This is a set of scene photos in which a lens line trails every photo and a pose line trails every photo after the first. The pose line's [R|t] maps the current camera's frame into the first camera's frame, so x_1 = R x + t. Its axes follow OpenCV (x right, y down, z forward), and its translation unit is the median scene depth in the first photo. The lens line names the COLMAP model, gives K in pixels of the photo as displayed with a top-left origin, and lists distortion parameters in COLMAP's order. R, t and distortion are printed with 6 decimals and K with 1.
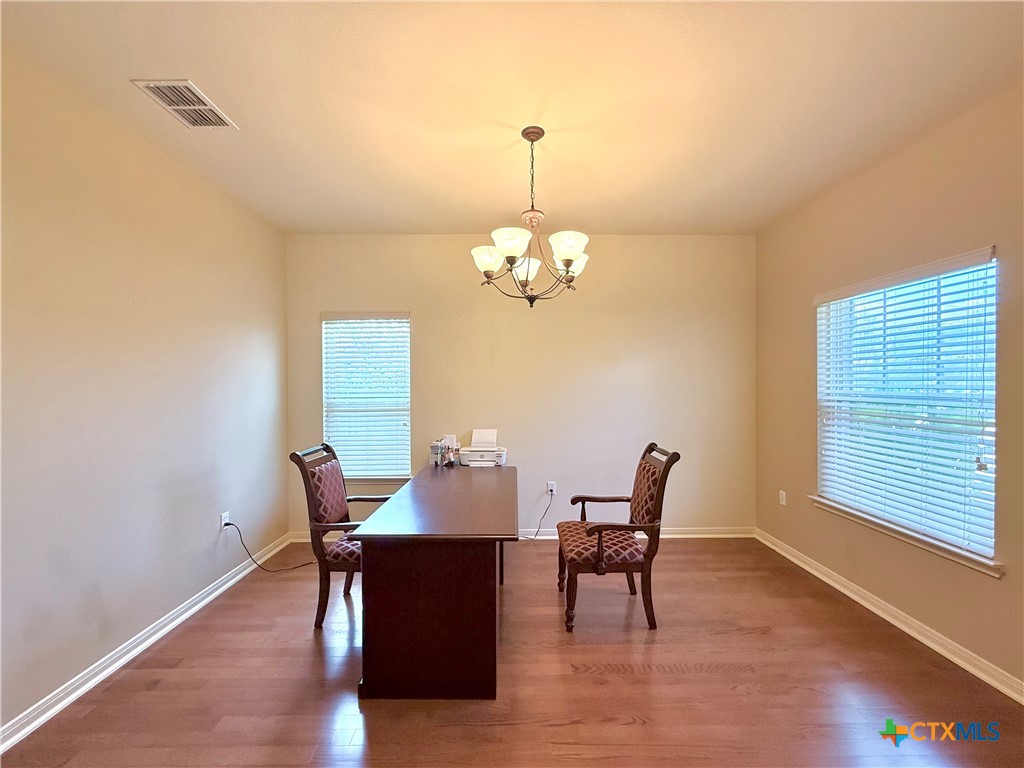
lens RADIAL K [[414.4, 0, 510.9], [0, 414.4, 386.3], [0, 0, 1]] dist [0.001080, -0.000267]
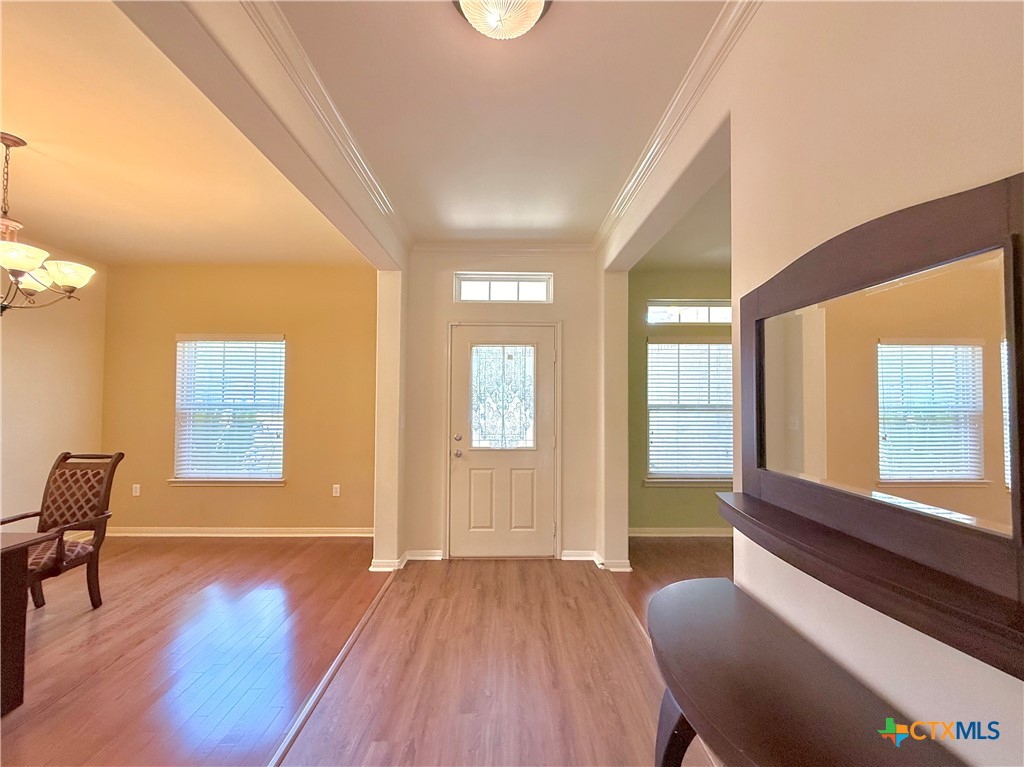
lens RADIAL K [[406.6, 0, 510.7], [0, 406.6, 386.3], [0, 0, 1]] dist [0.001333, -0.000239]
pose [[0.000058, 0.027760, 0.999615, -0.819643], [0.003175, 0.999610, -0.027760, -0.000975], [-0.999995, 0.003176, -0.000030, -0.165081]]
